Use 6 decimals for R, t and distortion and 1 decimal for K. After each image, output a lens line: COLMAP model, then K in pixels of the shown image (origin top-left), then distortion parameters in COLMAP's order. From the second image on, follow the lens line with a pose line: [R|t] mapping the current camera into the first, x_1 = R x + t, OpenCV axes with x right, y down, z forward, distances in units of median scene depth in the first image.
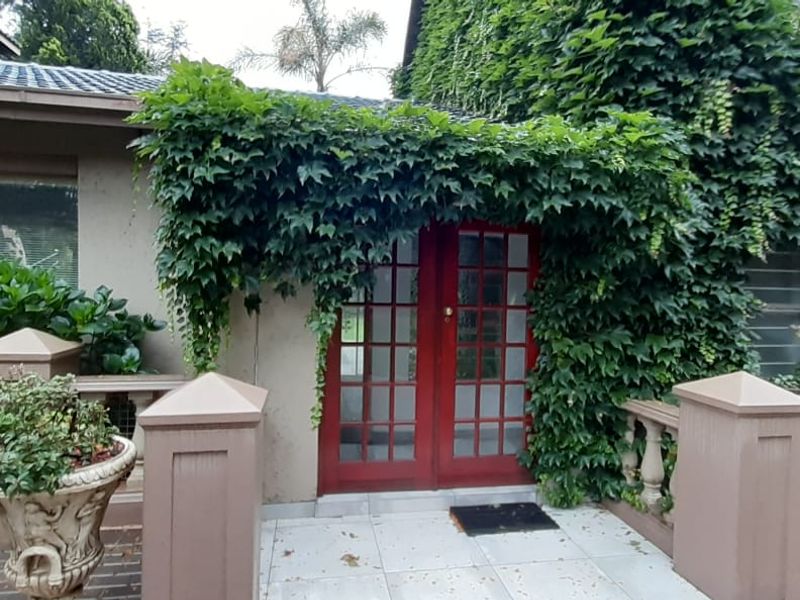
lens RADIAL K [[623.6, 0, 400.0], [0, 623.6, 300.0], [0, 0, 1]] dist [0.023638, -0.002860]
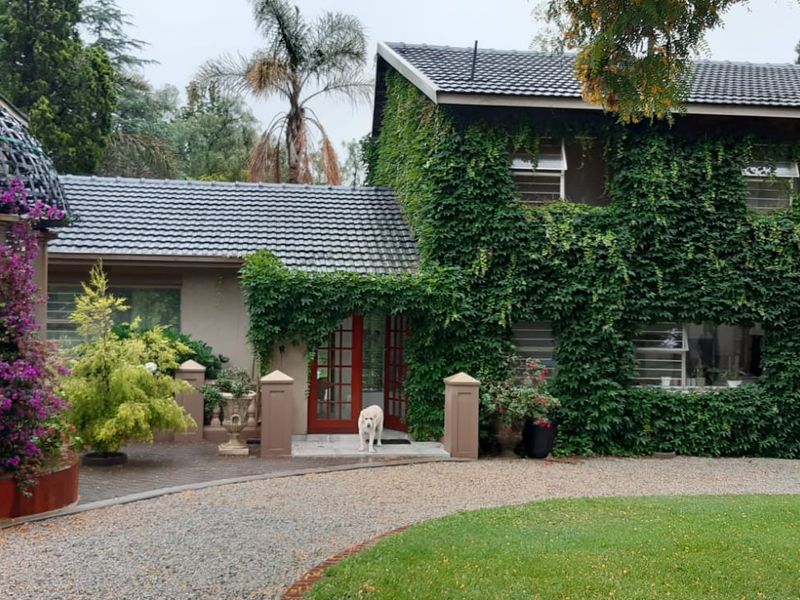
lens RADIAL K [[998.5, 0, 414.8], [0, 998.5, 300.8], [0, 0, 1]] dist [0.018157, -0.092704]
pose [[0.999961, -0.008608, 0.001926, 0.292955], [0.008682, 0.999054, -0.042603, -0.011444], [-0.001557, 0.042618, 0.999090, -3.033174]]
